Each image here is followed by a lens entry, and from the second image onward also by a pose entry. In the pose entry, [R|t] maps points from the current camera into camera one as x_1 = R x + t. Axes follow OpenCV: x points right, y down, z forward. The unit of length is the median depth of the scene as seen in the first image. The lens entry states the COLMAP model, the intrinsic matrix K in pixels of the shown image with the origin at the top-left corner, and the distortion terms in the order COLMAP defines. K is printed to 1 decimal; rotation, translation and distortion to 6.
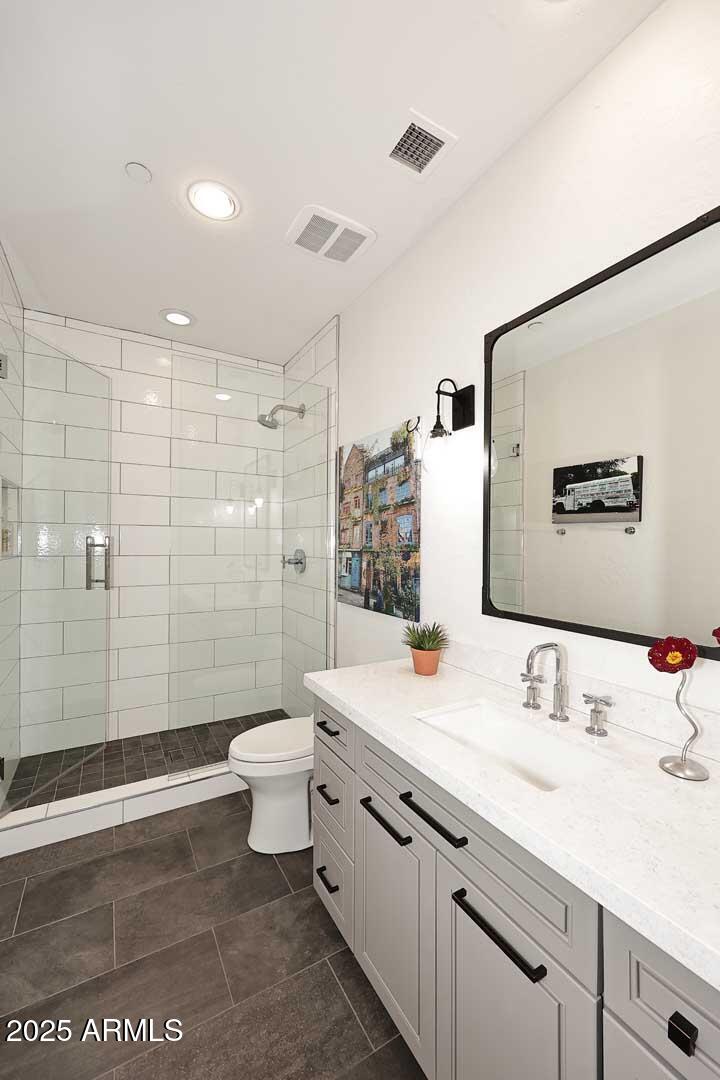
lens RADIAL K [[433.2, 0, 365.0], [0, 433.2, 542.2], [0, 0, 1]] dist [0.000725, -0.001164]
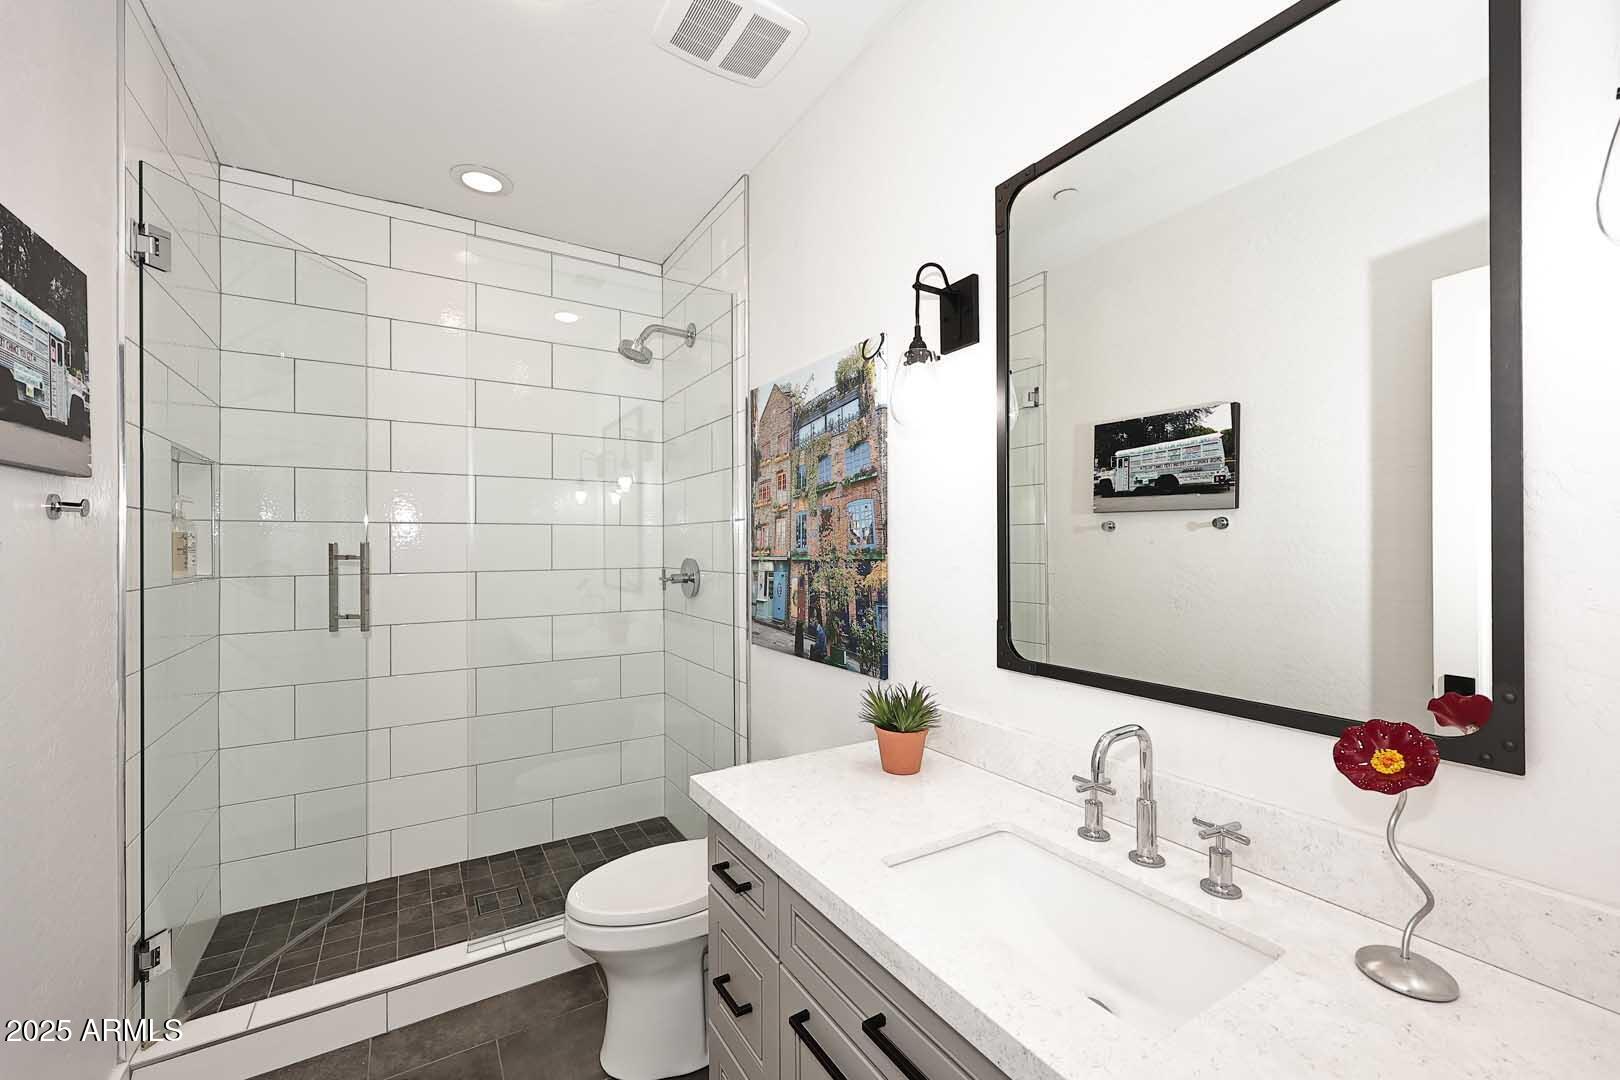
lens RADIAL K [[649.9, 0, 803.4], [0, 649.9, 542.7], [0, 0, 1]] dist [0.000725, -0.001164]
pose [[0.999888, -0.012366, 0.008374, 0.004367], [0.012407, 0.999911, -0.004870, -0.000318], [-0.008313, 0.004974, 0.999953, 0.101716]]
